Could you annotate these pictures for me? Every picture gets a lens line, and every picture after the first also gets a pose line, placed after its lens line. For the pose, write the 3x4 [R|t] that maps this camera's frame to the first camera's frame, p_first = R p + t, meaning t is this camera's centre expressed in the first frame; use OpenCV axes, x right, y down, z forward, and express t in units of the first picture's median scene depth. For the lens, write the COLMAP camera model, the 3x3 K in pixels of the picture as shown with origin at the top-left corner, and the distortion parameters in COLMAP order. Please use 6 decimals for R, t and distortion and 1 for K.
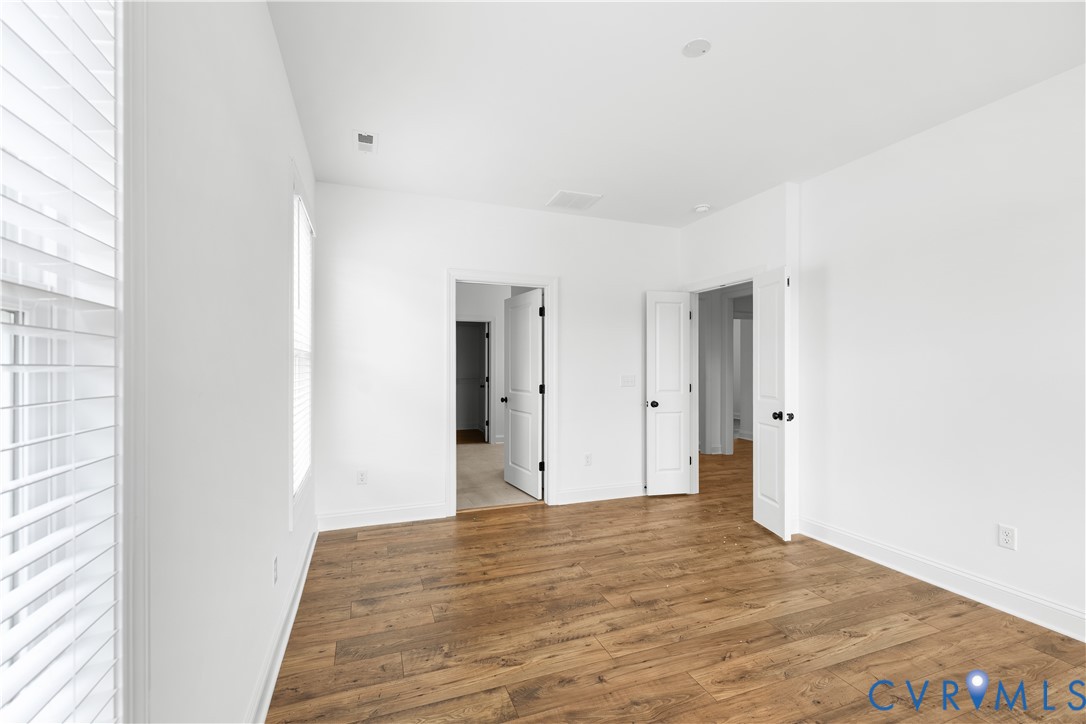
lens RADIAL K [[475.4, 0, 541.9], [0, 475.4, 364.6], [0, 0, 1]] dist [-0.001133, 0.001461]
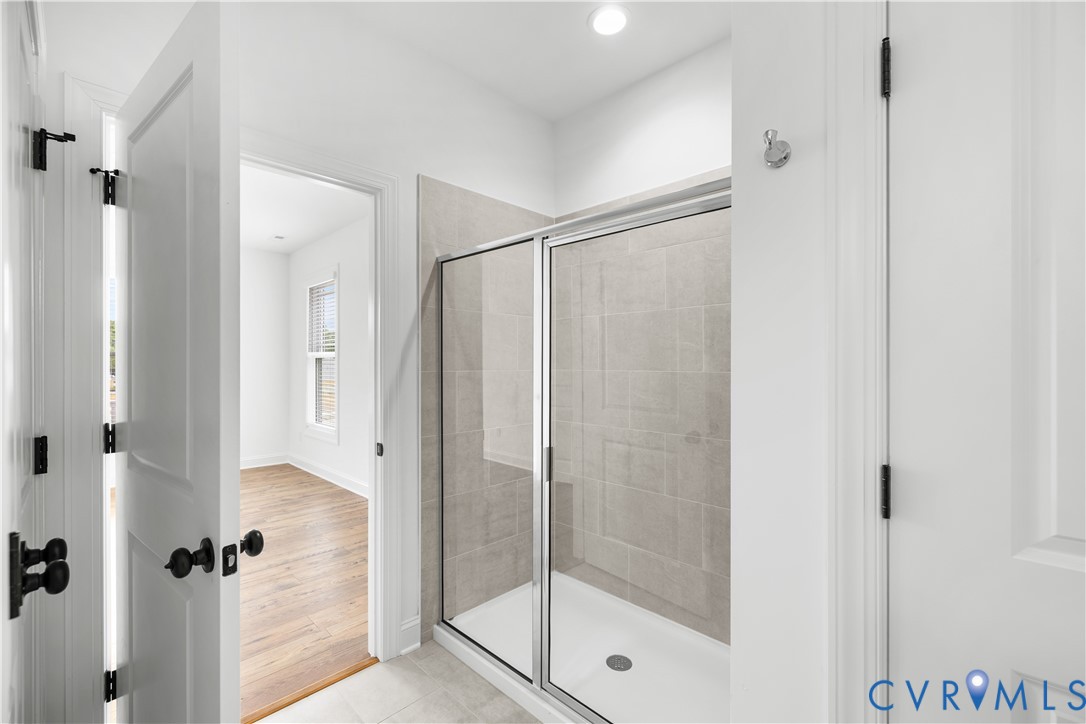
lens RADIAL K [[475.4, 0, 544.0], [0, 475.4, 365.4], [0, 0, 1]] dist [-0.001133, 0.001461]
pose [[-0.909165, -0.004071, -0.416417, -0.205768], [-0.003598, 0.999992, -0.001920, 0.008268], [0.416421, -0.000247, -0.909172, 2.303559]]
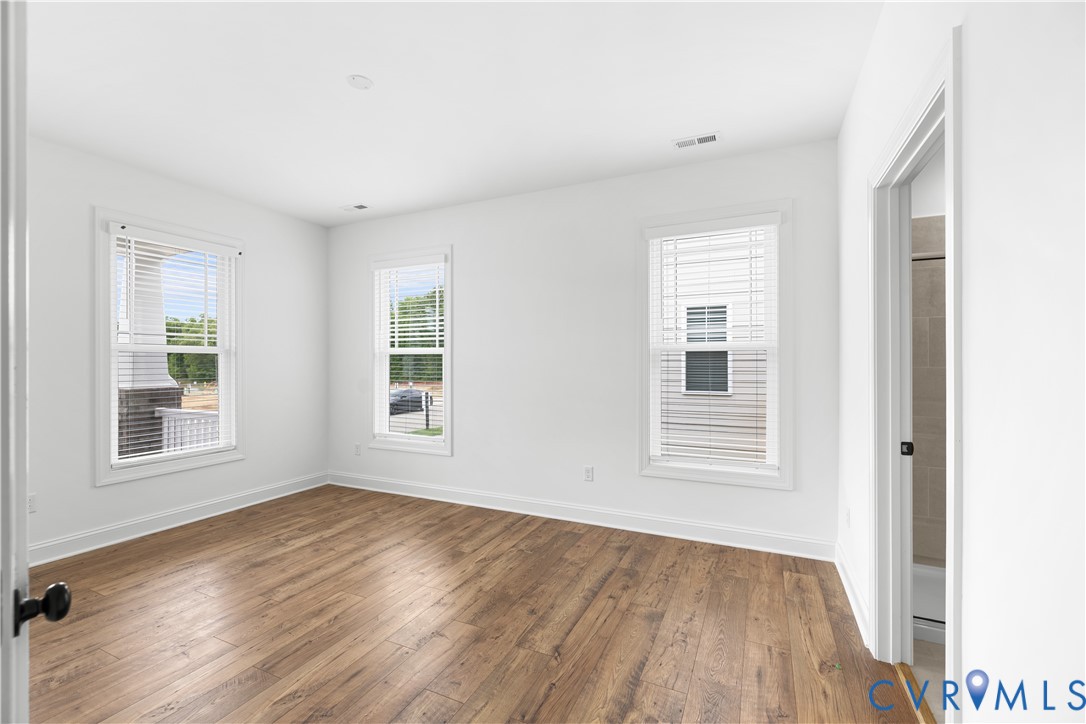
lens RADIAL K [[475.4, 0, 545.7], [0, 475.4, 361.3], [0, 0, 1]] dist [-0.001133, 0.001461]
pose [[-0.722330, -0.001734, -0.691547, 0.619042], [0.001506, 0.999991, -0.004081, 0.006516], [0.691547, -0.003989, -0.722320, 1.664616]]
